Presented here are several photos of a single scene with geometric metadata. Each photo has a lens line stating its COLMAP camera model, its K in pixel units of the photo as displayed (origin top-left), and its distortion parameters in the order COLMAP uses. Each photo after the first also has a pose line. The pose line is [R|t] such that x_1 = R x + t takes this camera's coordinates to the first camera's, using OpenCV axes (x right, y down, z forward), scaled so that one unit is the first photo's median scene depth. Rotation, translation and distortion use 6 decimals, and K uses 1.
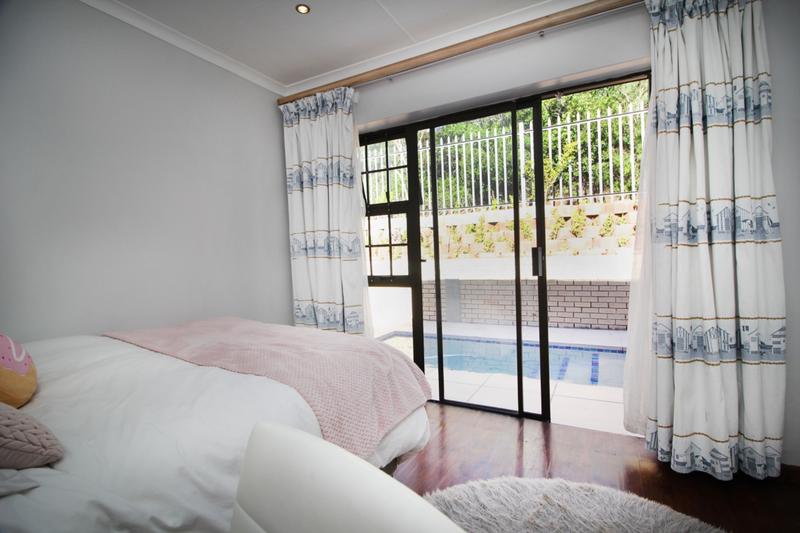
lens RADIAL K [[369.7, 0, 405.2], [0, 369.7, 267.0], [0, 0, 1]] dist [-0.001430, -0.000228]
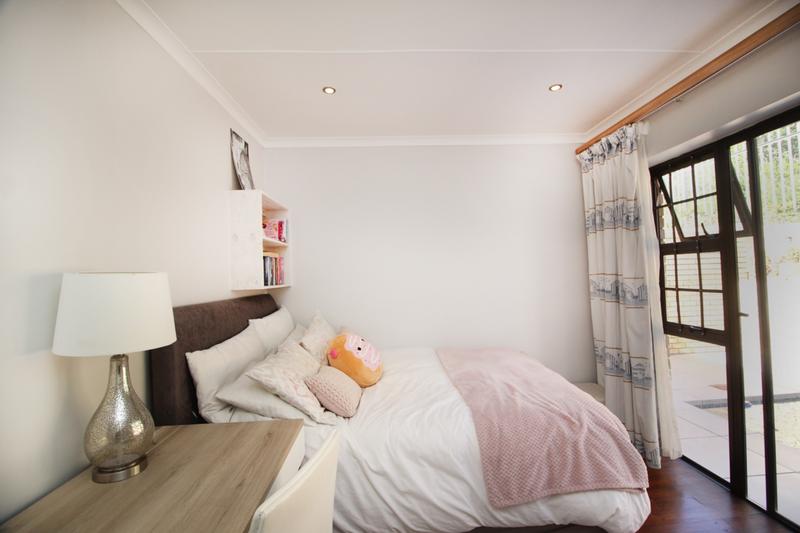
lens RADIAL K [[369.7, 0, 405.2], [0, 369.7, 267.0], [0, 0, 1]] dist [-0.001430, -0.000228]
pose [[0.531451, -0.014612, -0.846963, 0.321668], [0.006941, 0.999893, -0.012894, -0.109235], [0.847061, 0.000974, 0.531495, 0.009776]]
